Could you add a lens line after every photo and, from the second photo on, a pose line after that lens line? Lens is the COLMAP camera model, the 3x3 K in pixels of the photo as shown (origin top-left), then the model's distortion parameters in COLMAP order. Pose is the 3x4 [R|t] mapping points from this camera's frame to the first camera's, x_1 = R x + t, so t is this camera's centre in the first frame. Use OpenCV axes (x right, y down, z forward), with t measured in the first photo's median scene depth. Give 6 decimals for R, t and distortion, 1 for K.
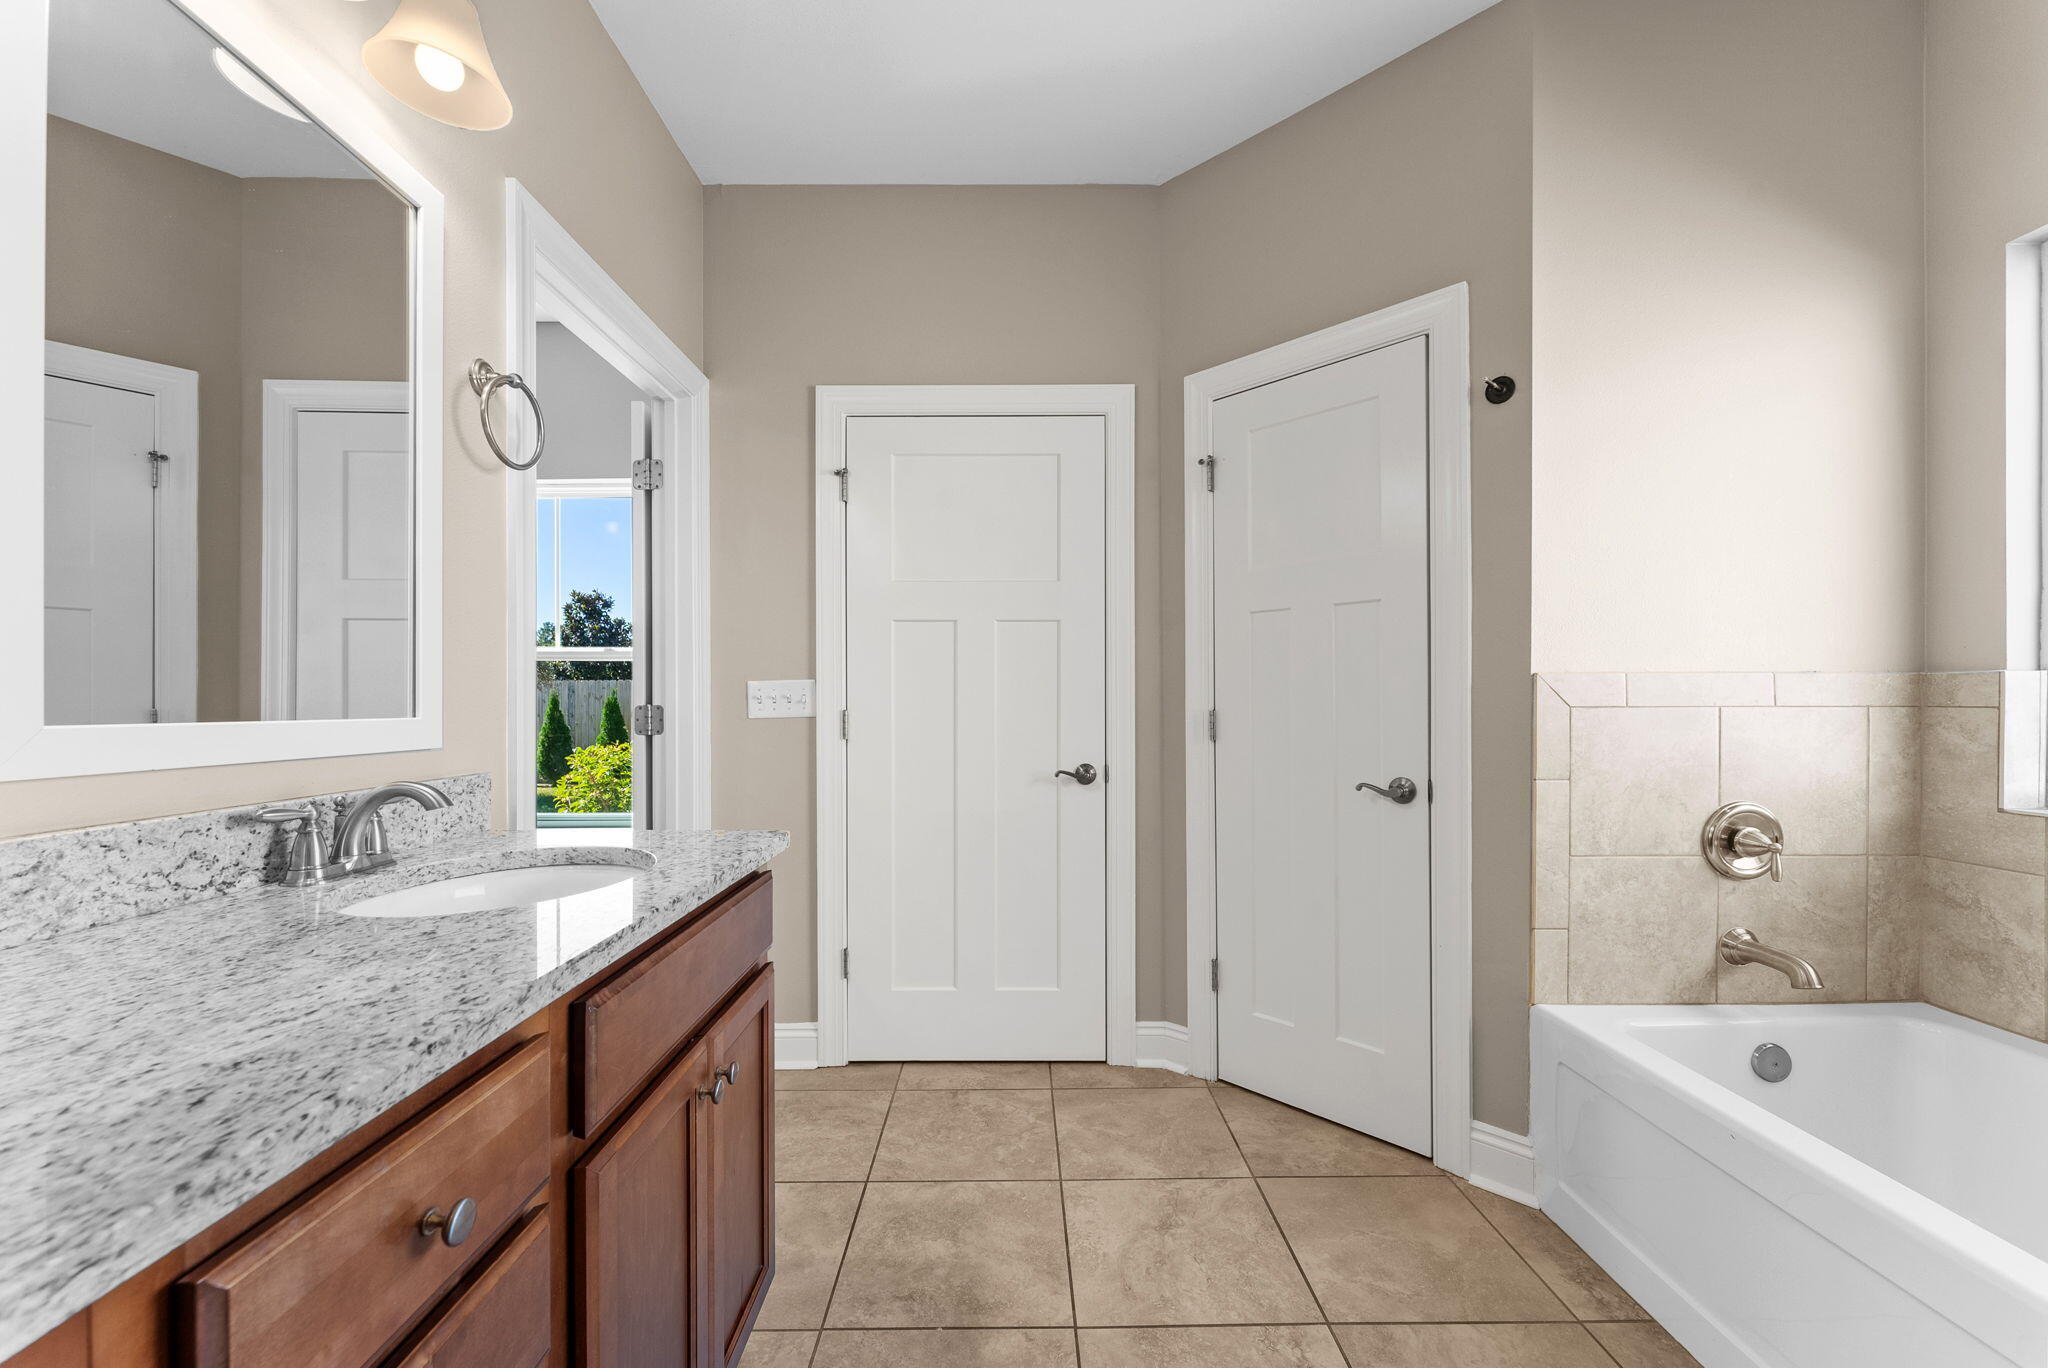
lens RADIAL K [[820.1, 0, 1020.1], [0, 820.1, 694.5], [0, 0, 1]] dist [0.001517, -0.000006]
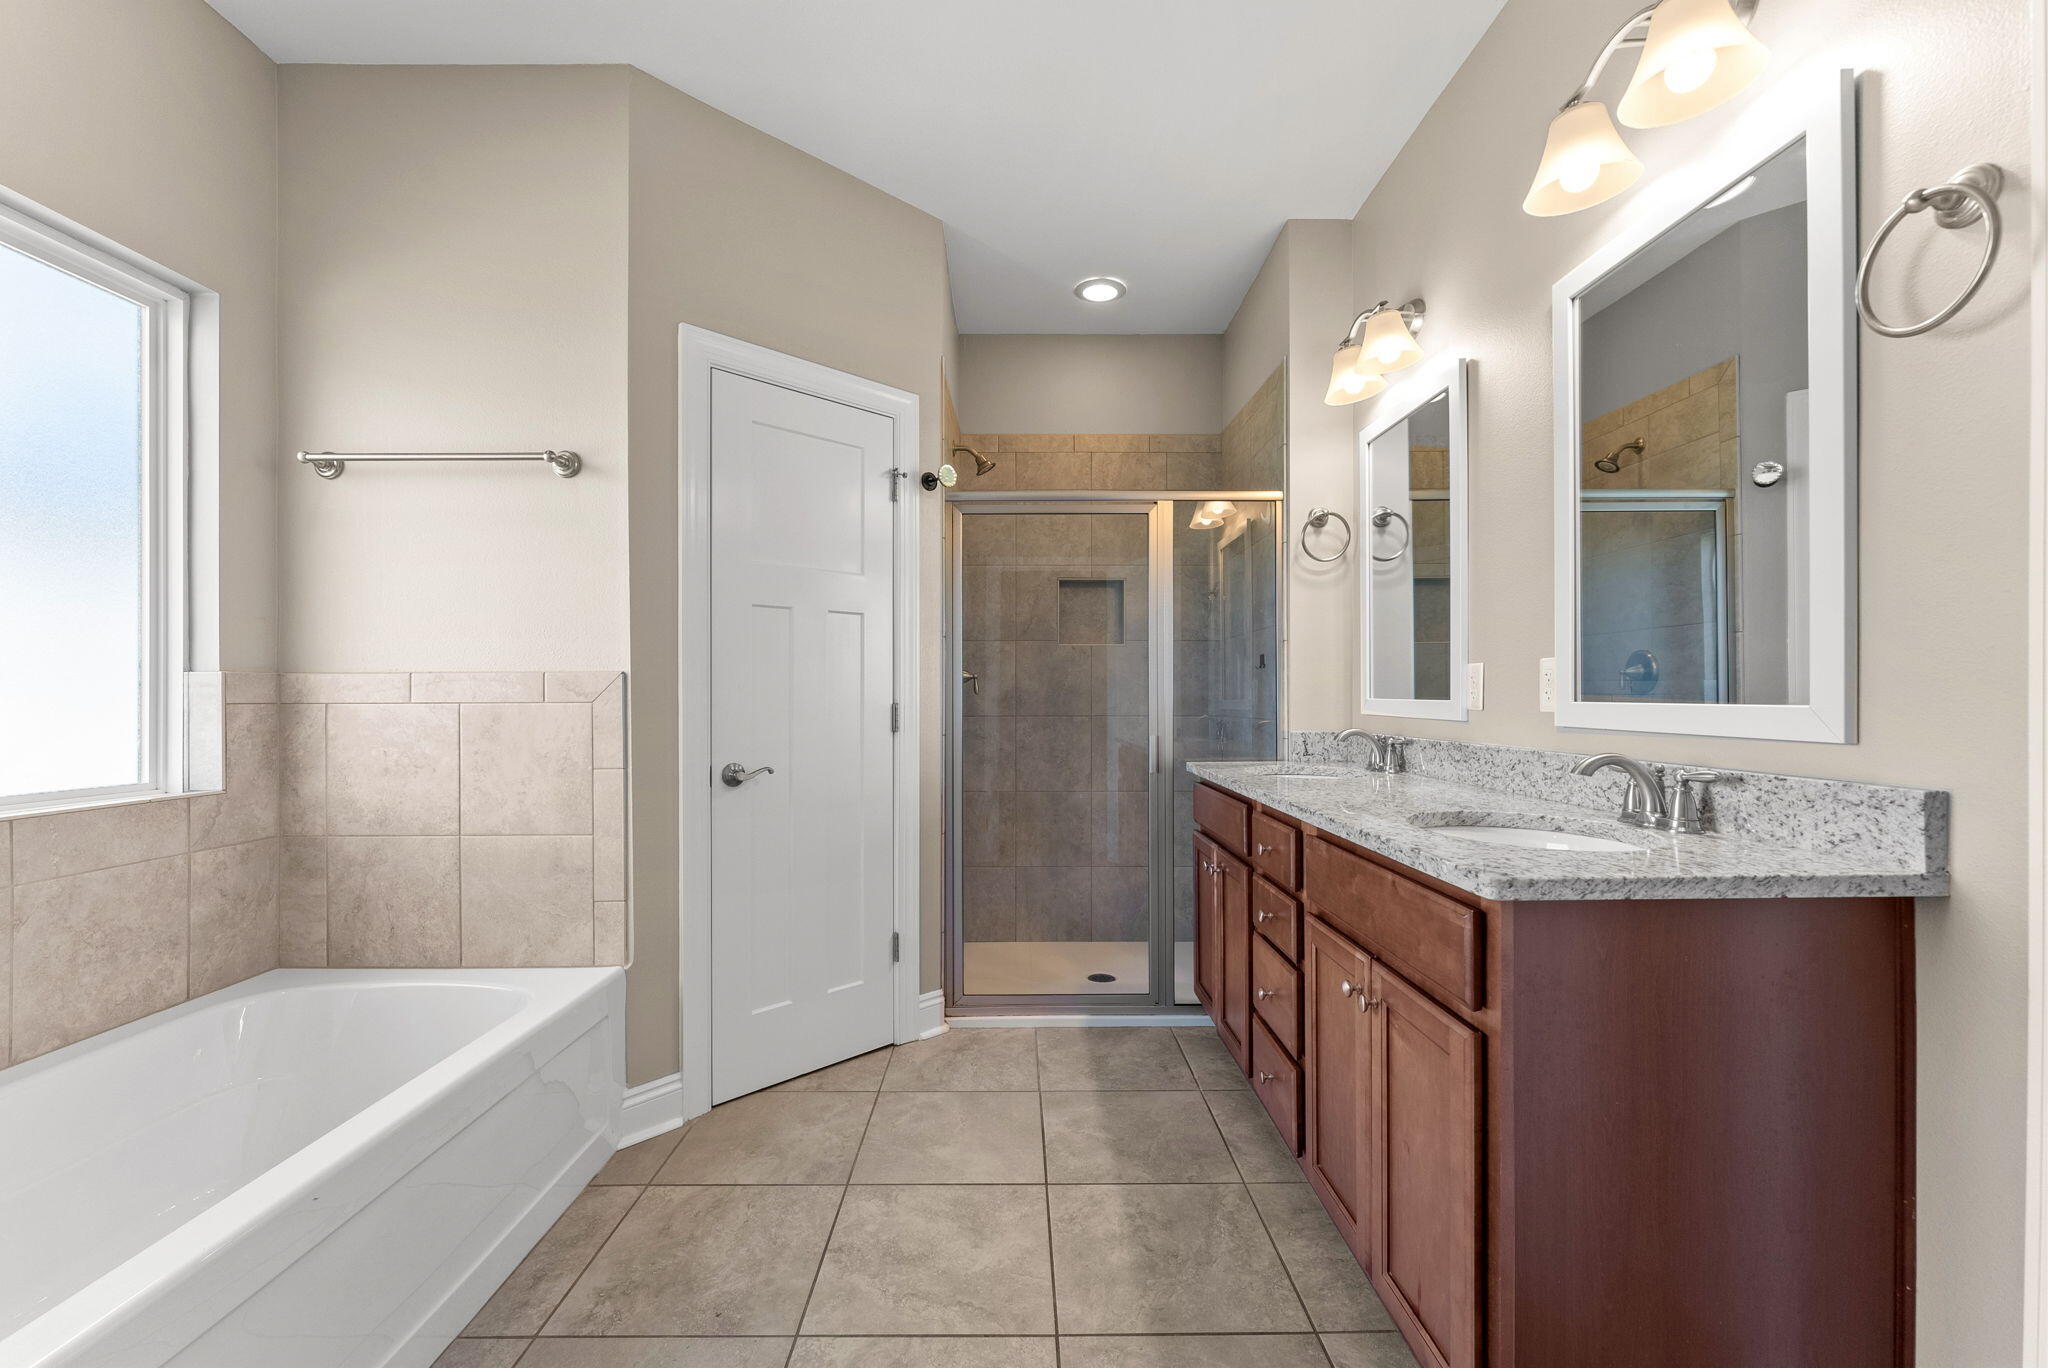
lens RADIAL K [[820.1, 0, 1020.1], [0, 820.1, 694.5], [0, 0, 1]] dist [0.001517, -0.000006]
pose [[-0.999934, 0.011405, -0.001239, 0.160917], [0.011416, 0.999894, -0.009088, 0.018964], [0.001135, -0.009101, -0.999958, 2.455539]]
